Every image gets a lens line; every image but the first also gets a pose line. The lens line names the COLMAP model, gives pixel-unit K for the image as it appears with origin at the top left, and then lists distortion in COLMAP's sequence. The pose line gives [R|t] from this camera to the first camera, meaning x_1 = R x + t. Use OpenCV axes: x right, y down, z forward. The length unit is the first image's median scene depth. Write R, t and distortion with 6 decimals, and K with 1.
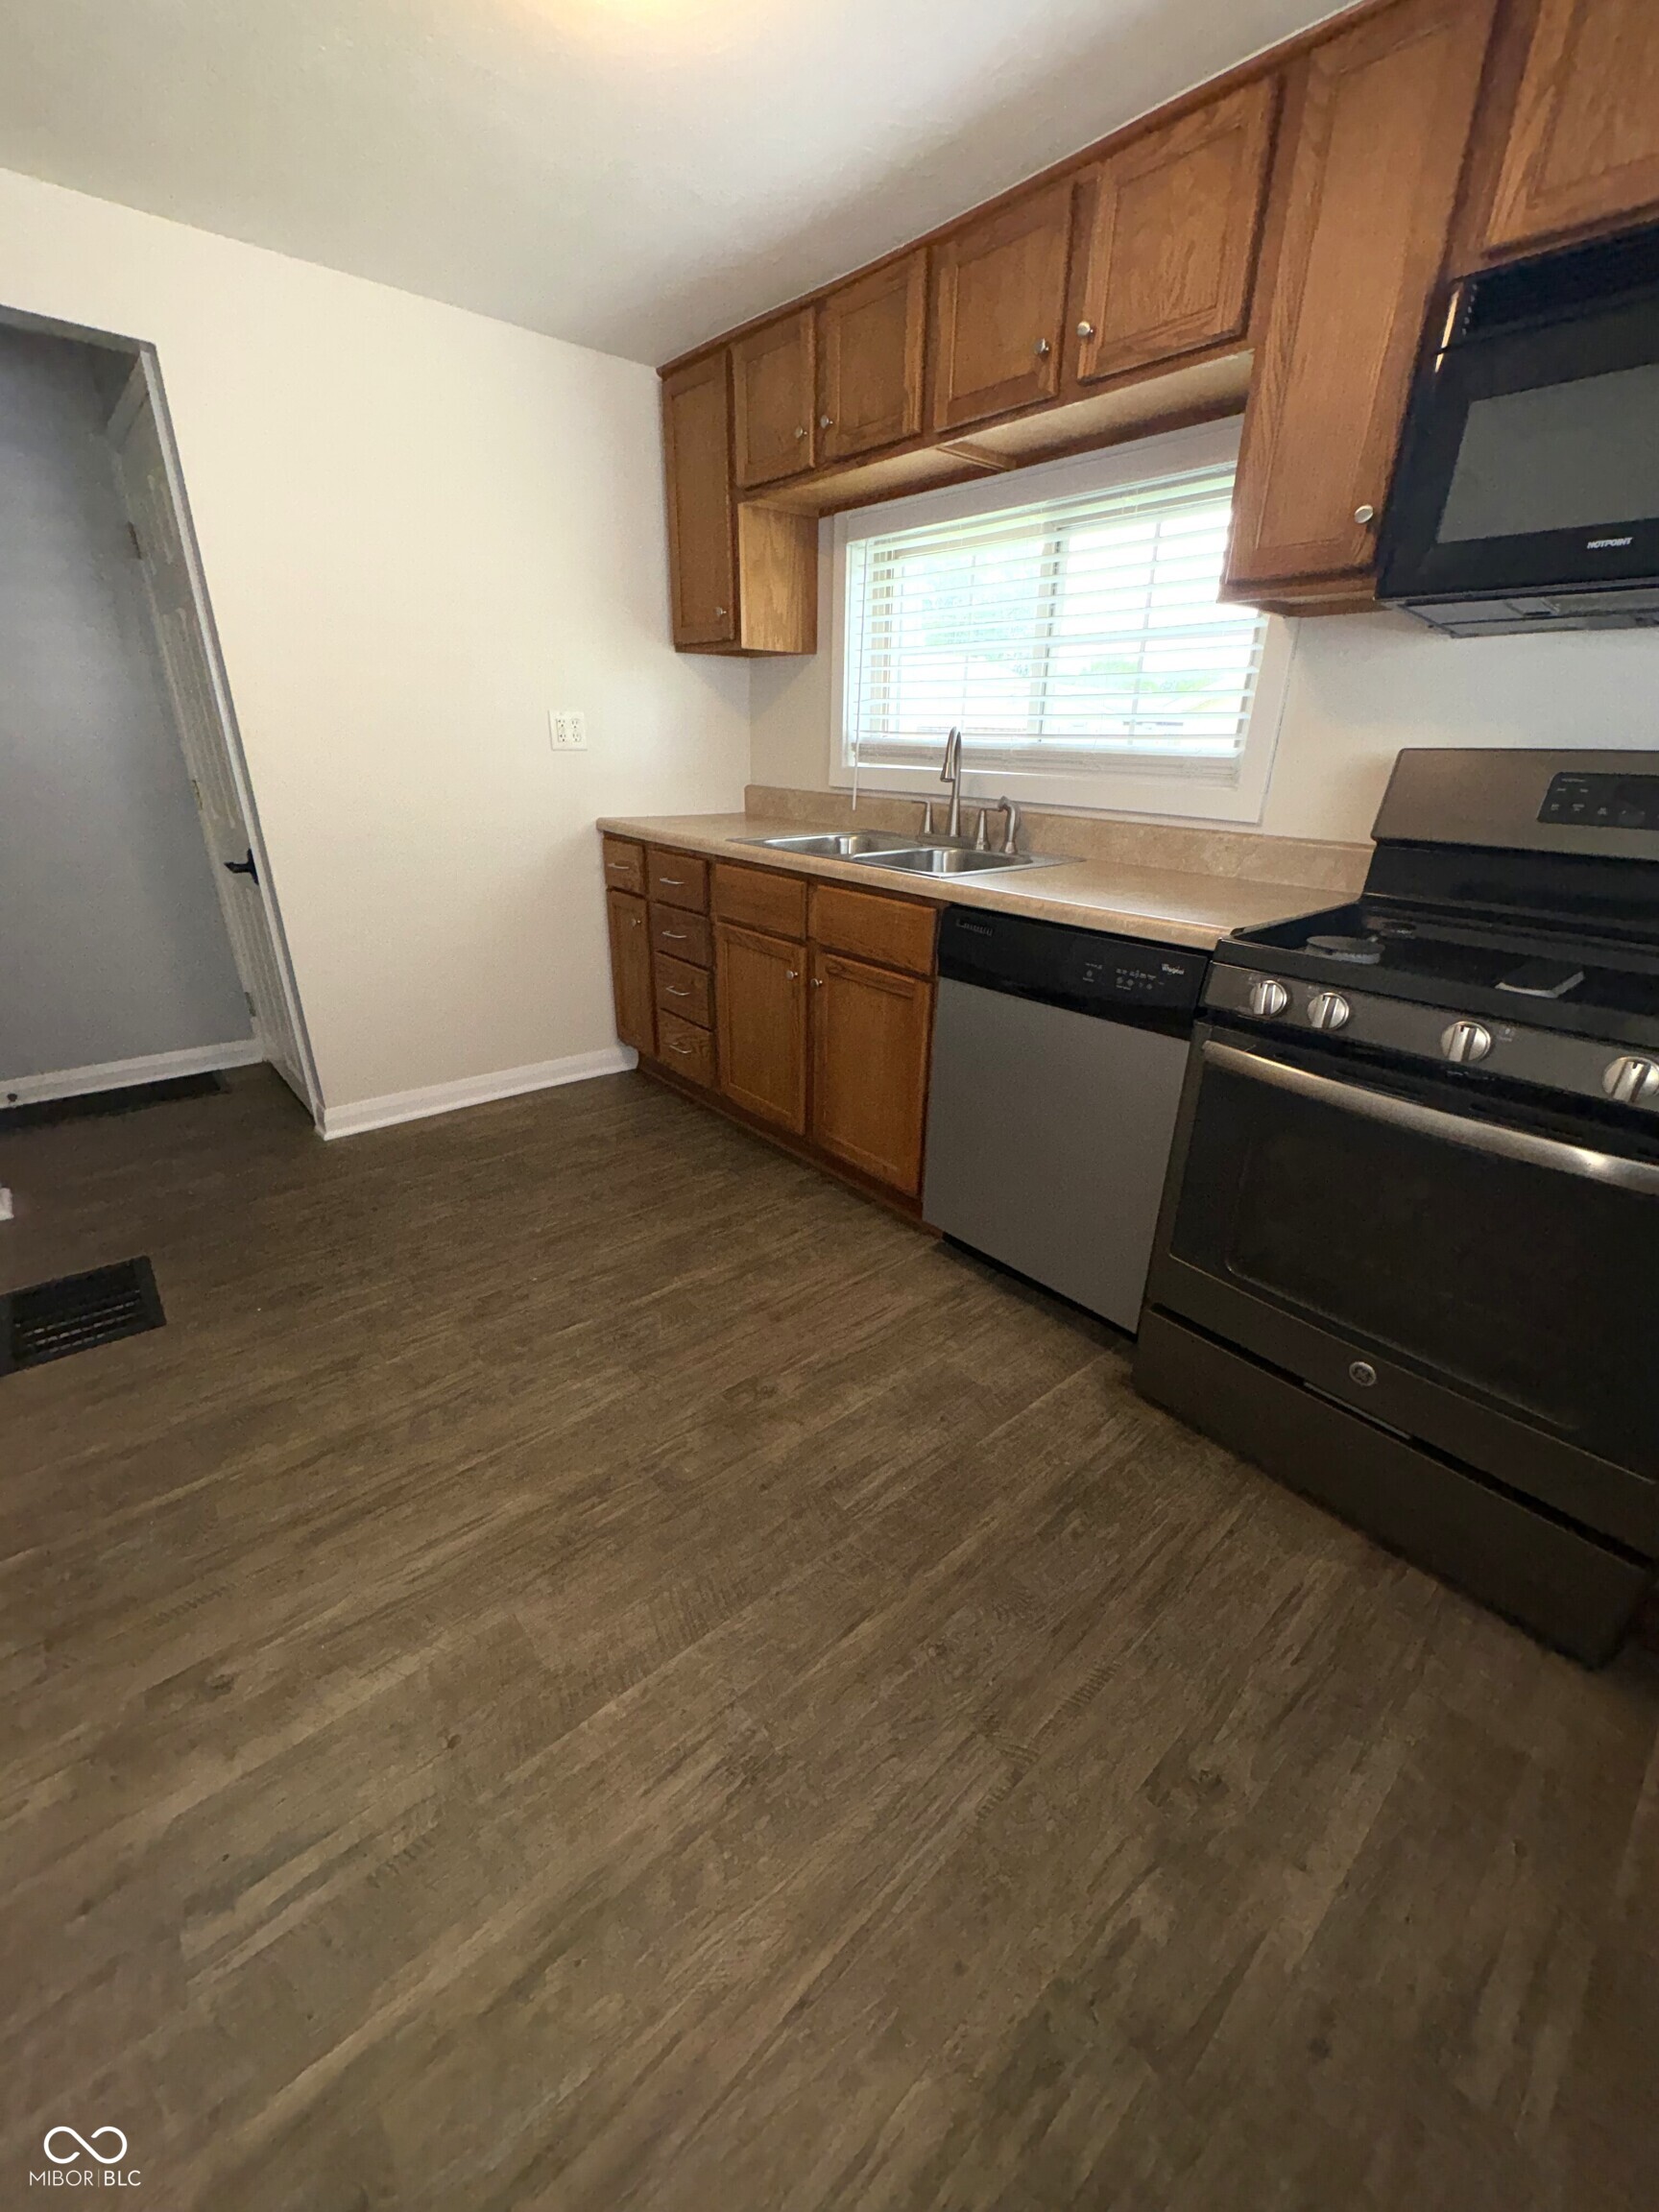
lens RADIAL K [[879.9, 0, 829.1], [0, 879.9, 1101.2], [0, 0, 1]] dist [0.000305, -0.000042]
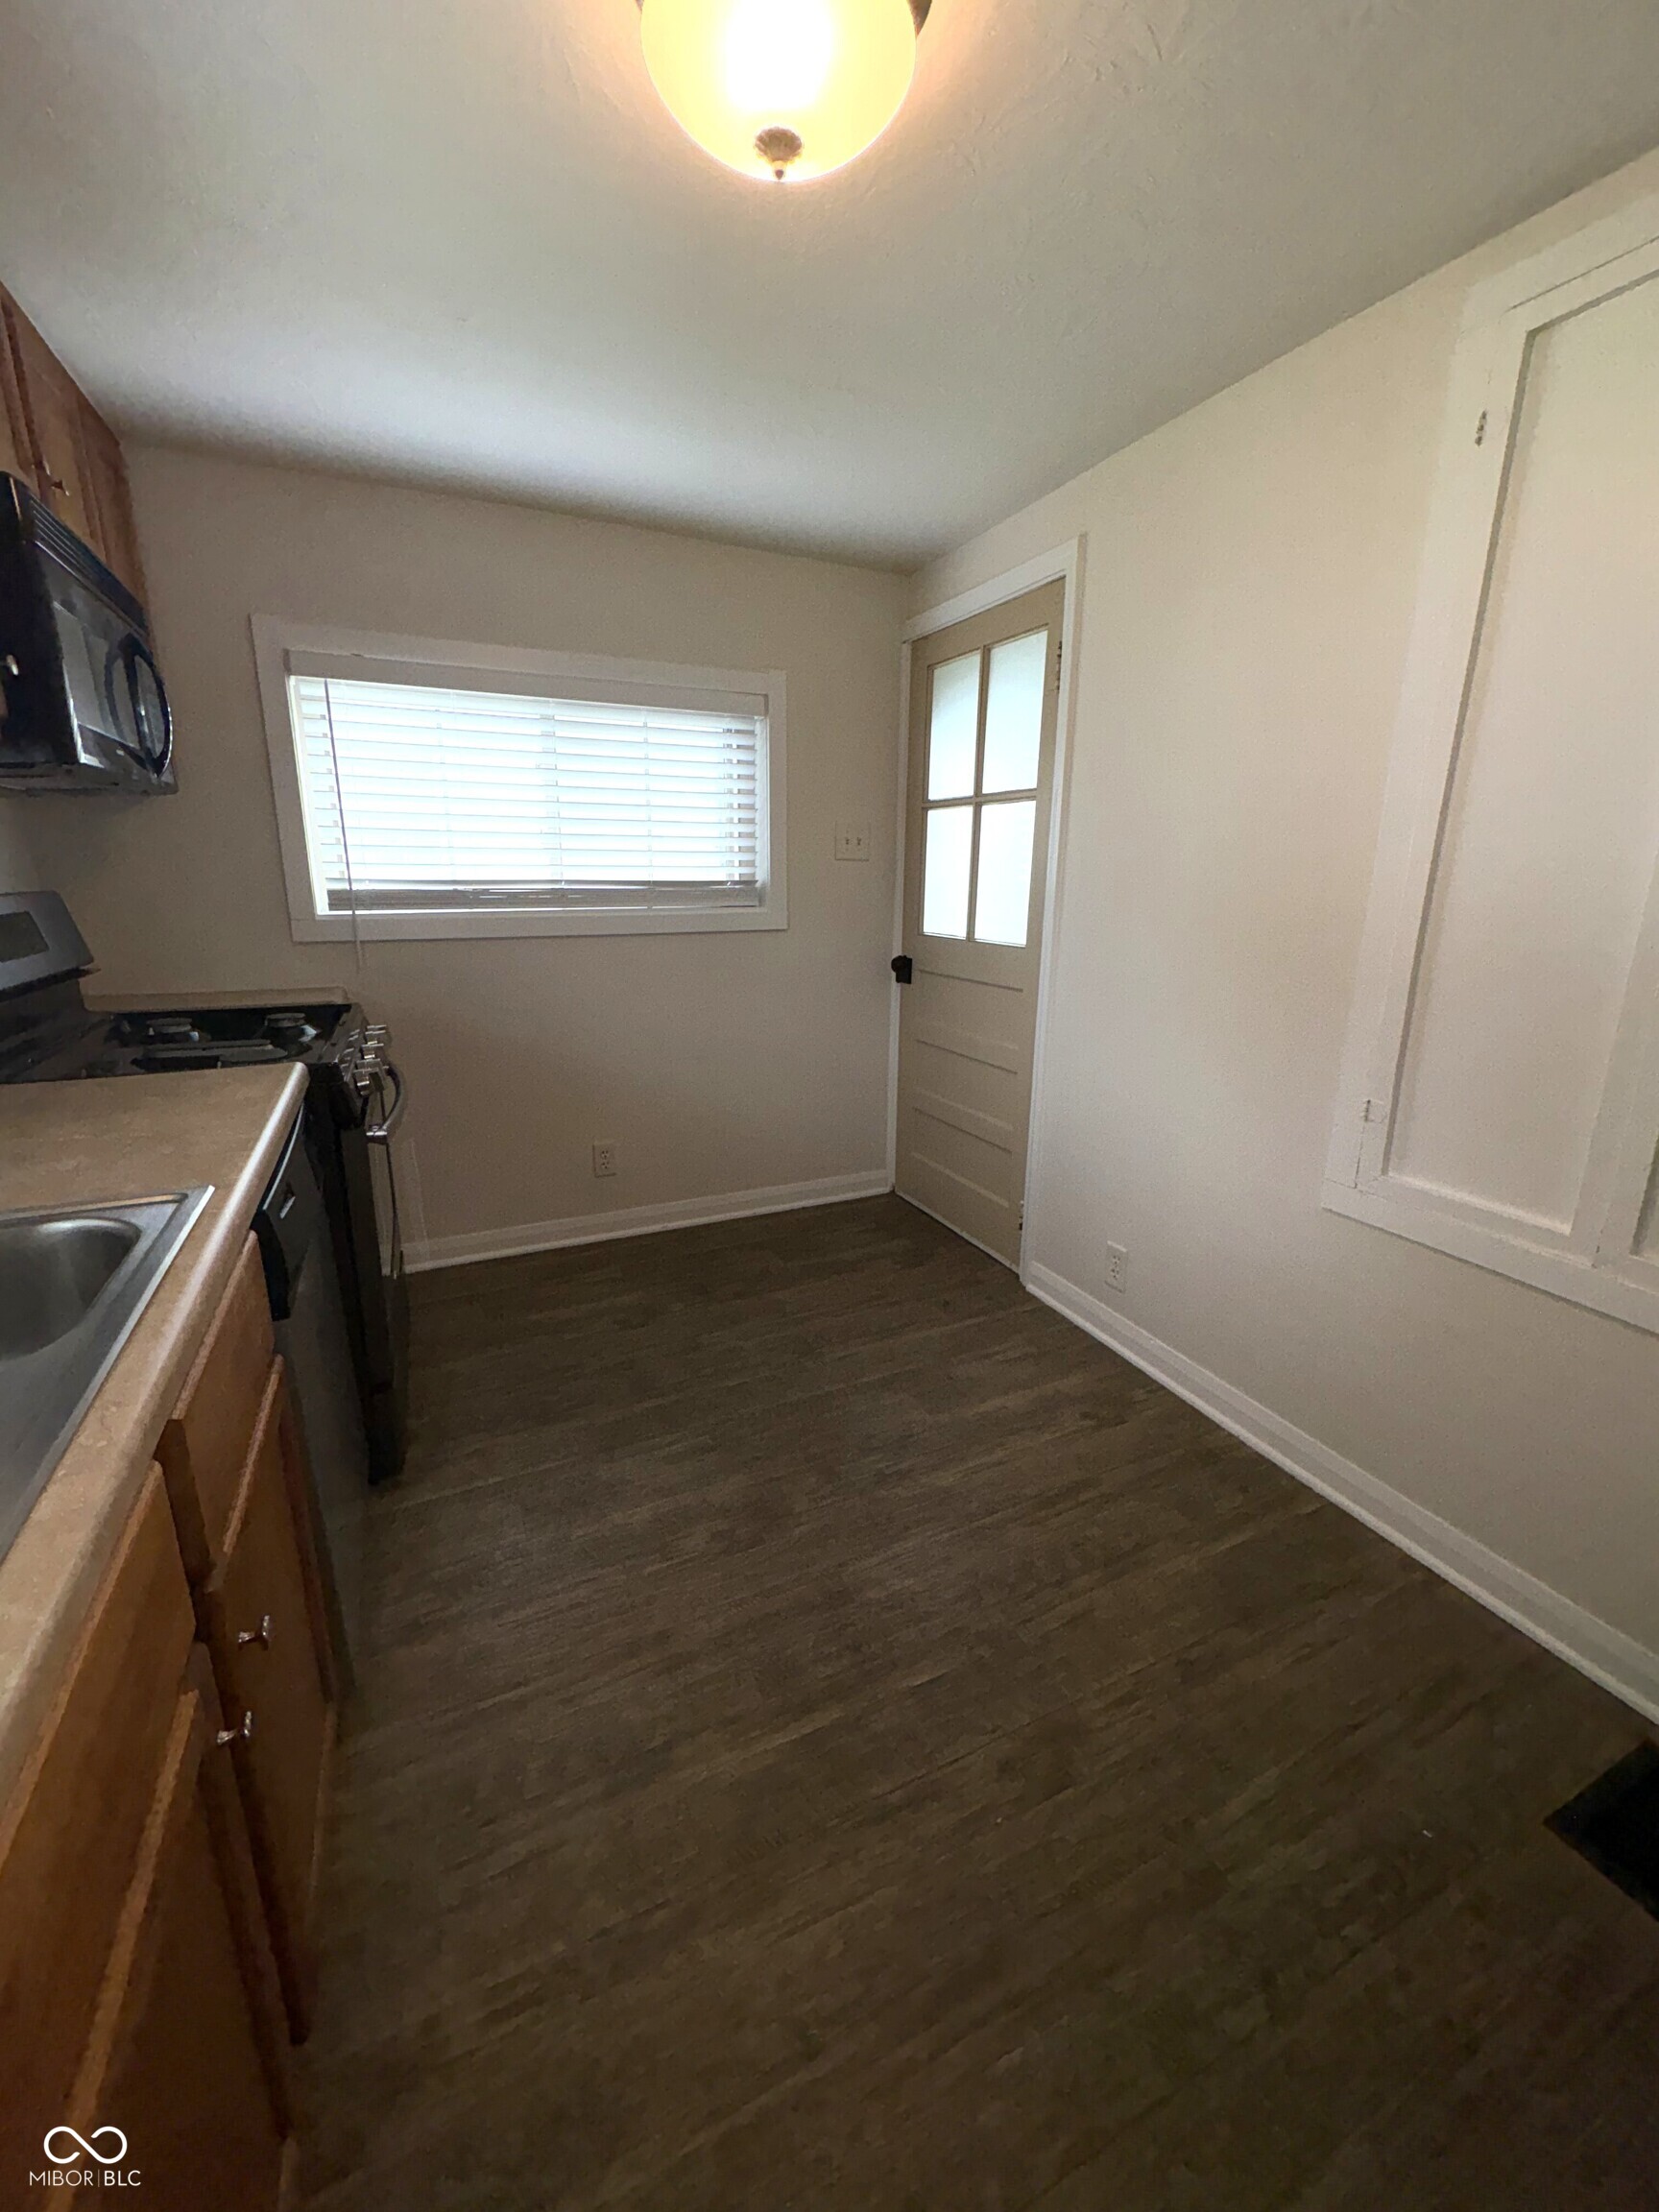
lens RADIAL K [[884.2, 0, 832.6], [0, 884.2, 1104.6], [0, 0, 1]] dist [-0.000481, -0.000238]
pose [[-0.962856, -0.098719, 0.251322, -0.392139], [0.077313, 0.791005, 0.606905, -0.646273], [-0.258710, 0.603793, -0.753992, 1.413608]]
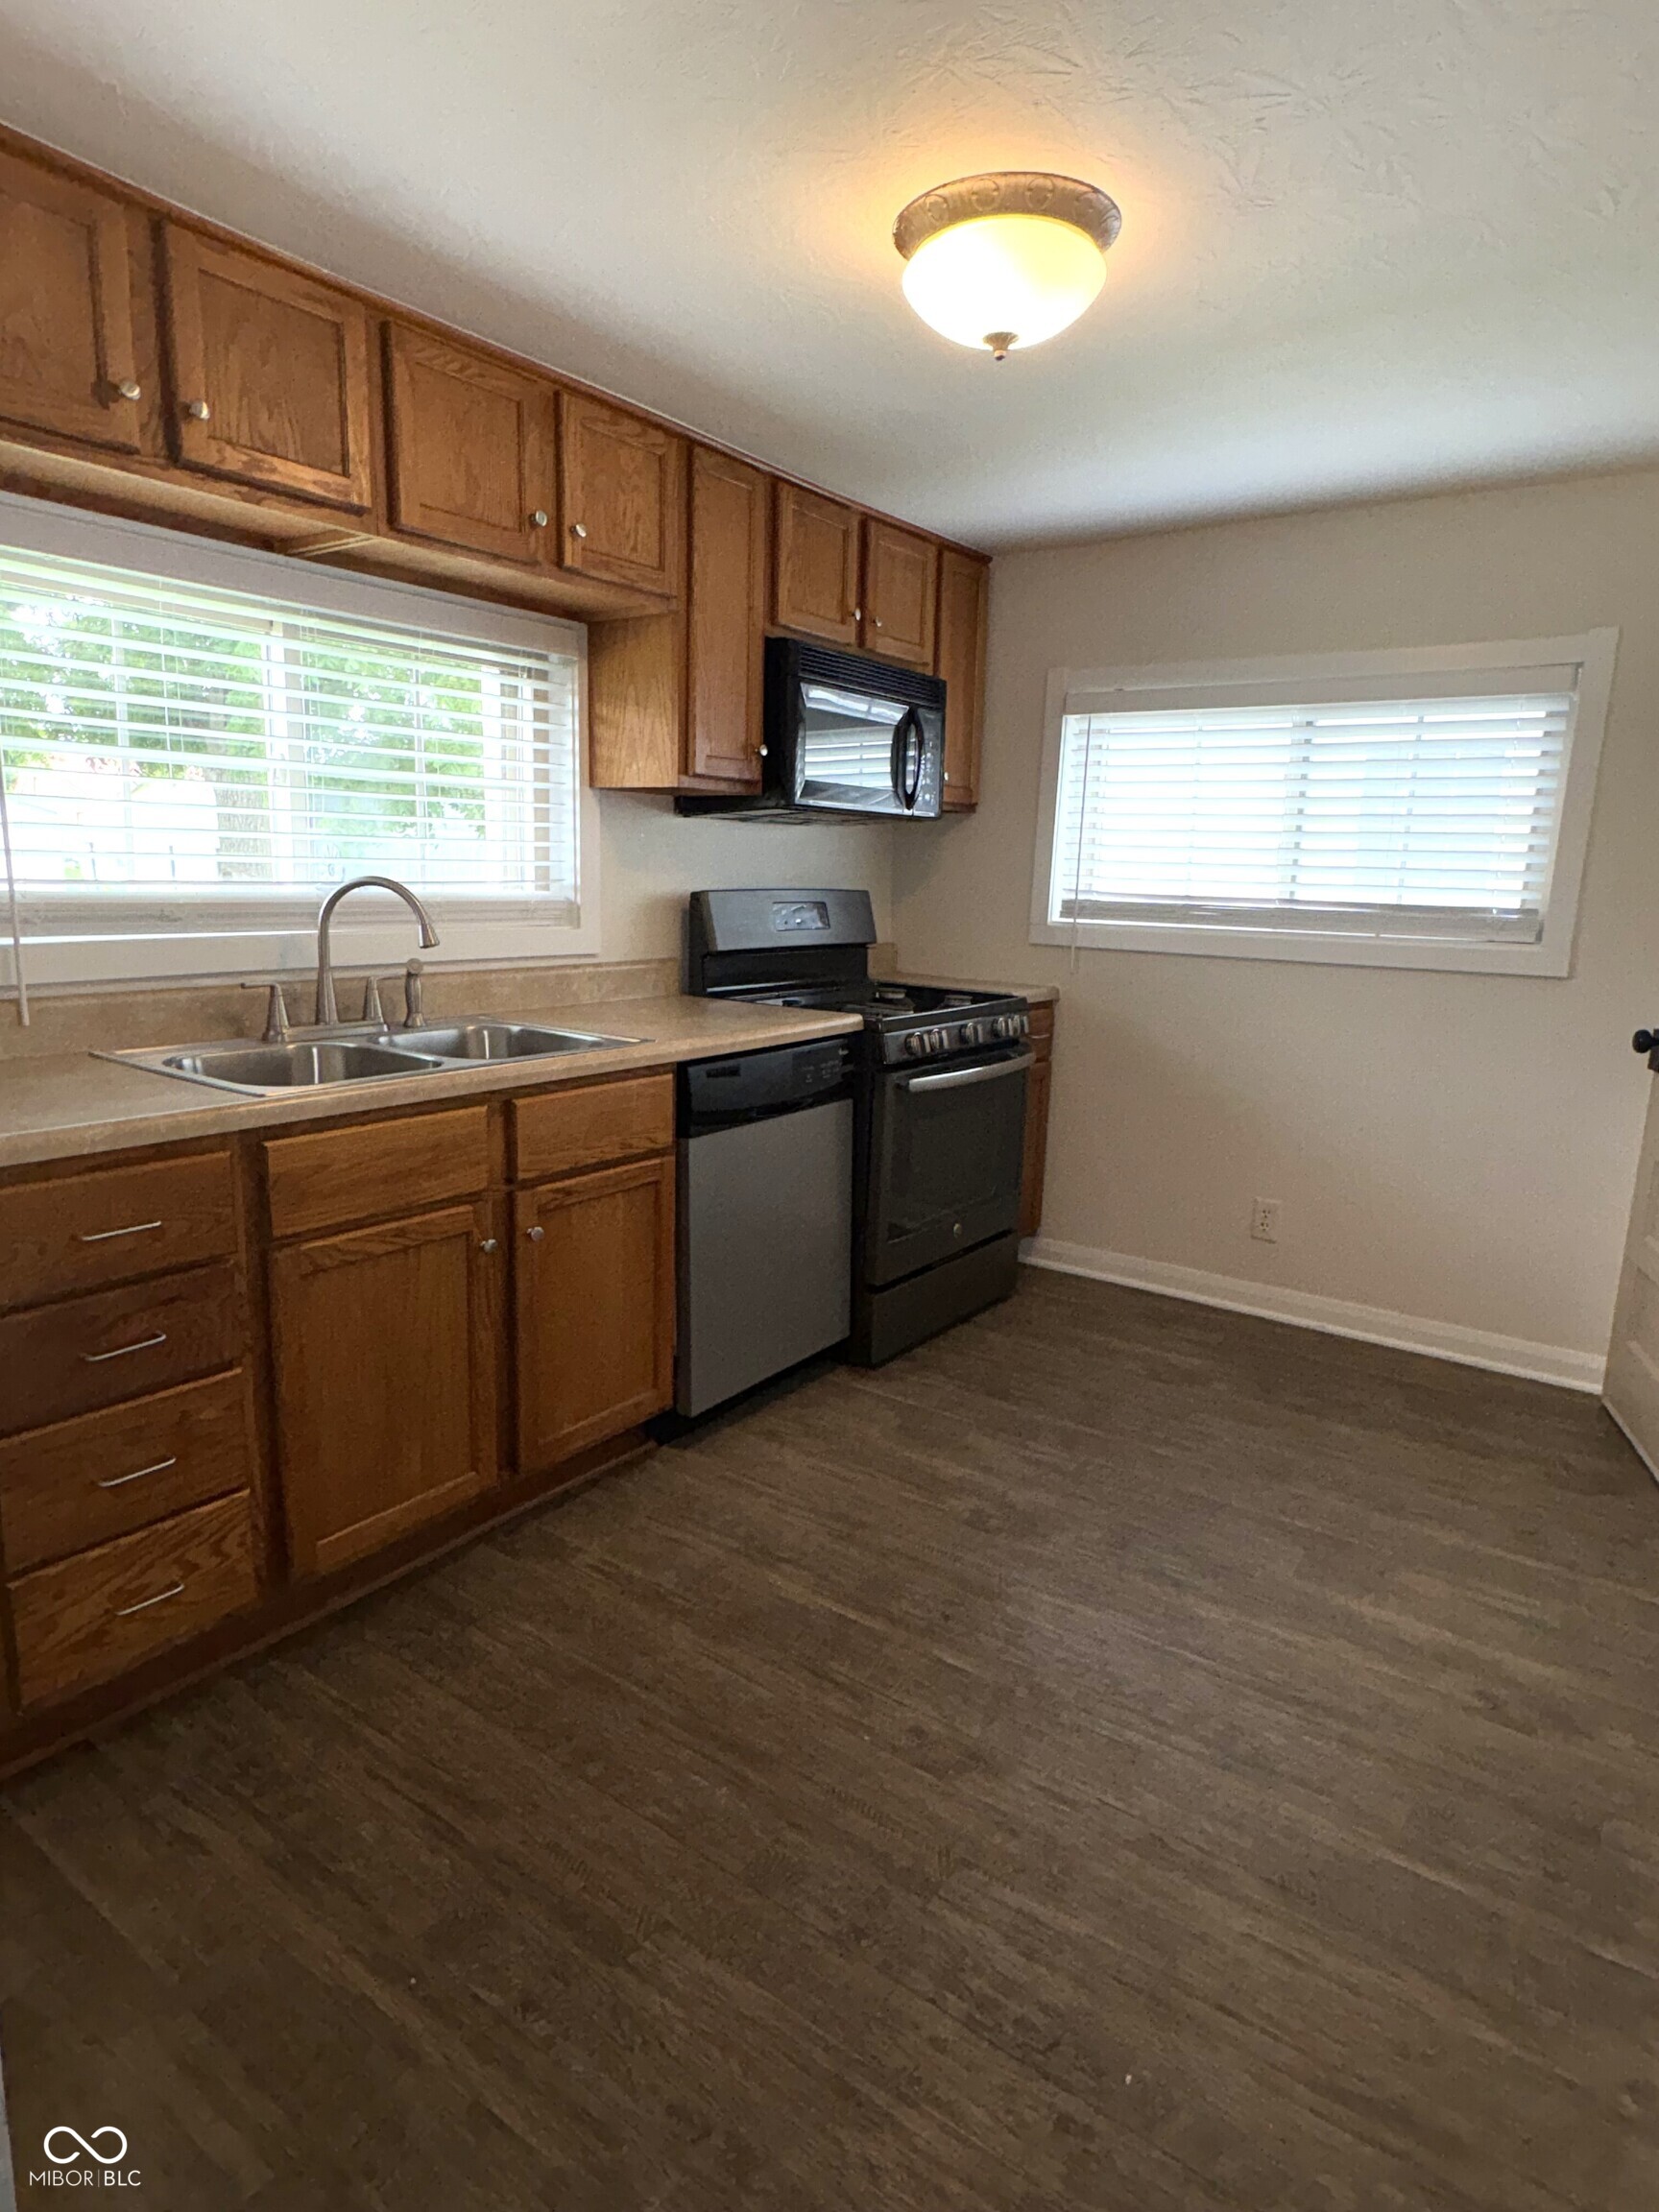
lens RADIAL K [[1227.4, 0, 829.5], [0, 1227.4, 1106.0], [0, 0, 1]] dist [-0.000929, -0.000222]
pose [[-0.227136, -0.212937, 0.950299, -1.272695], [0.345019, 0.894917, 0.282992, -0.549784], [-0.910698, 0.392149, -0.129800, 1.146464]]
